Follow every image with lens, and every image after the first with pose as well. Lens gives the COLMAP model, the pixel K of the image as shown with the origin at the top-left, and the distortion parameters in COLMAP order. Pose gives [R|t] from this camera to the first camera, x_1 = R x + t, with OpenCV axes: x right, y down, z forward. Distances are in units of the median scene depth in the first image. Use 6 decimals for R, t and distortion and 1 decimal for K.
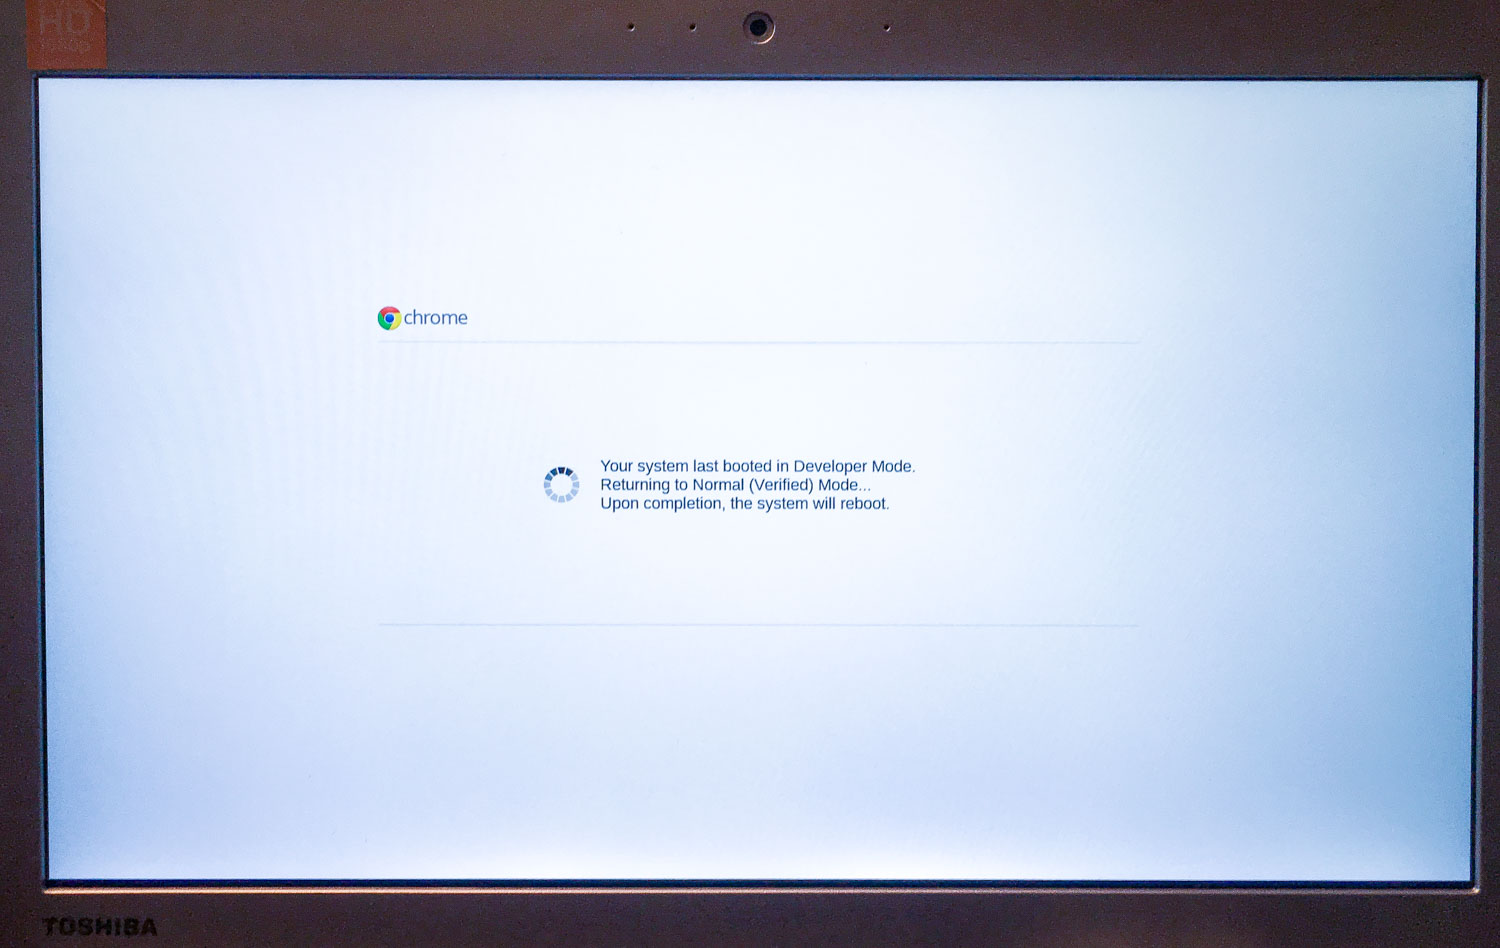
lens RADIAL K [[1298.2, 0, 747.1], [0, 1298.2, 483.3], [0, 0, 1]] dist [0.009153, -0.008323]
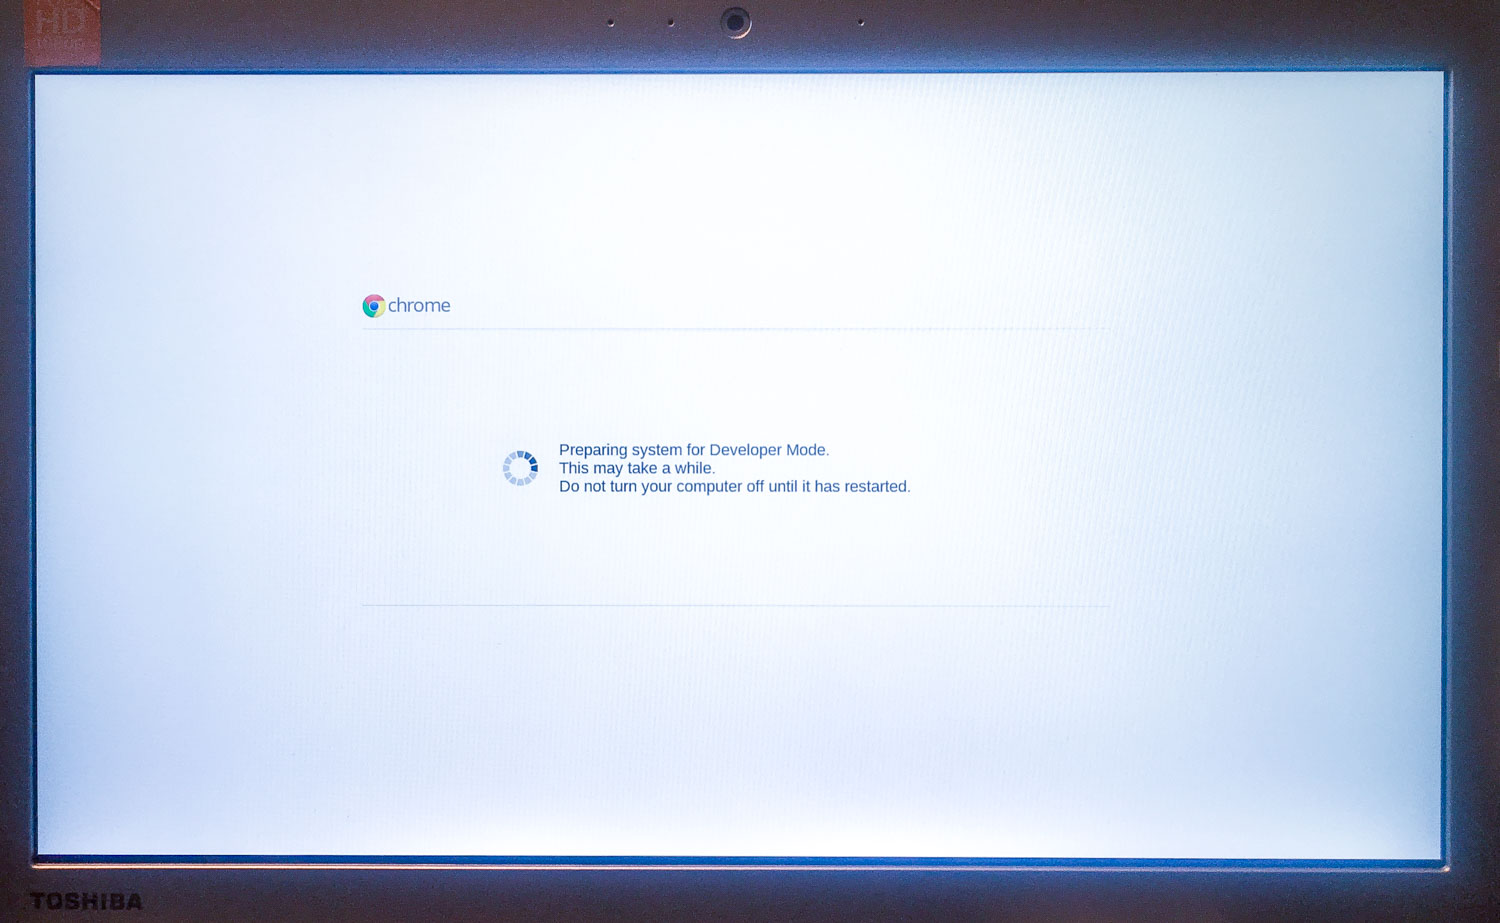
lens RADIAL K [[1278.5, 0, 1160.1], [0, 1278.5, 449.8], [0, 0, 1]] dist [0.008599, -0.003793]
pose [[0.999889, -0.001217, -0.014863, 0.373532], [0.001023, 0.999914, -0.013067, 0.000200], [0.014877, 0.013050, 0.999804, -0.000951]]
